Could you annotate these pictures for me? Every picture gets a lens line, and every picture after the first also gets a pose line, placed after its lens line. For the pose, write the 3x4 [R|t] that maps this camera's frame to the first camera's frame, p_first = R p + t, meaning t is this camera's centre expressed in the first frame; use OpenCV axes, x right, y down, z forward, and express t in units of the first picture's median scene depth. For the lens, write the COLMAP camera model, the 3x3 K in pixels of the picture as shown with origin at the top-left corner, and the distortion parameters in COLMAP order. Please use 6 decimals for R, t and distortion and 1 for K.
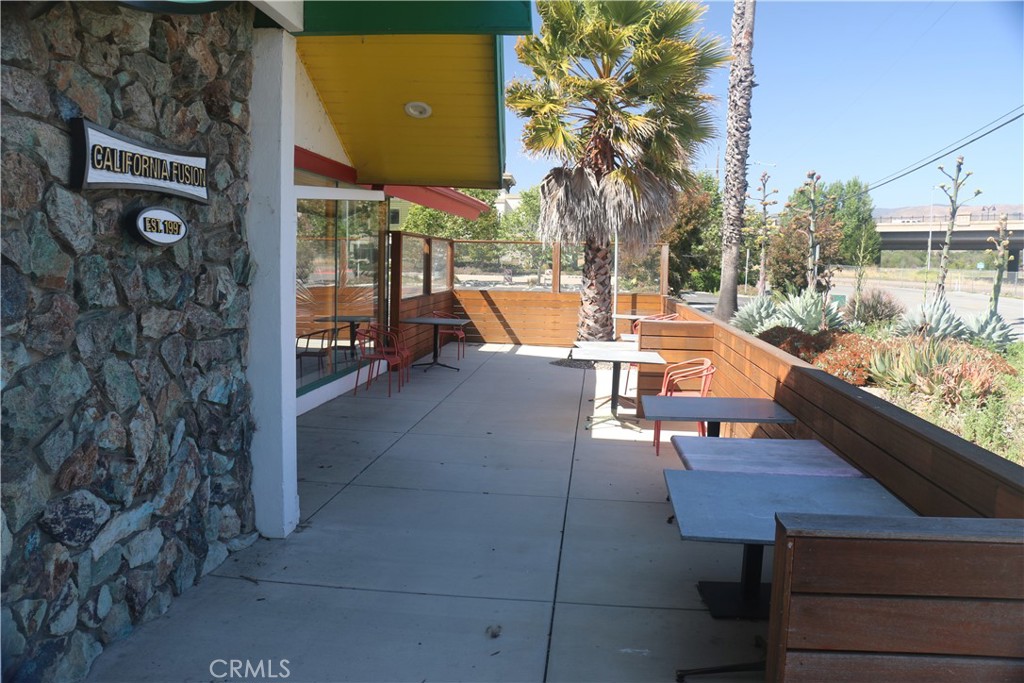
lens RADIAL K [[809.0, 0, 512.0], [0, 809.0, 341.5], [0, 0, 1]] dist [-0.100305, 0.001839]
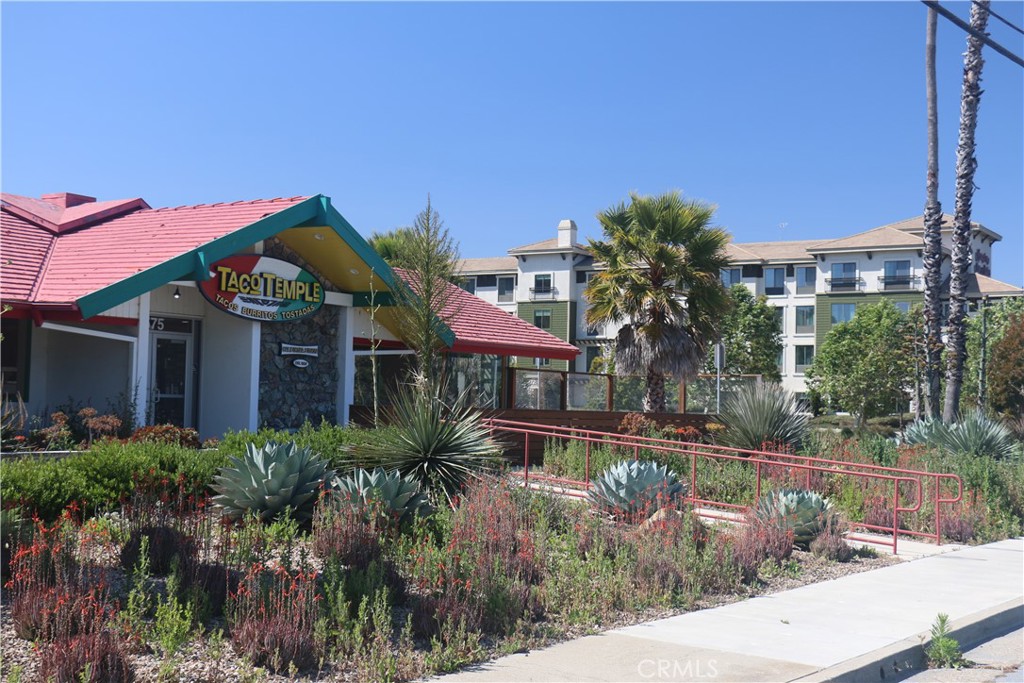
lens RADIAL K [[1388.6, 0, 512.0], [0, 1388.6, 341.5], [0, 0, 1]] dist [0.001988, 0.007338]
pose [[0.877020, -0.019954, -0.480039, 4.057571], [-0.056612, 0.987885, -0.144493, 0.739959], [0.477106, 0.153899, 0.865266, -4.850901]]
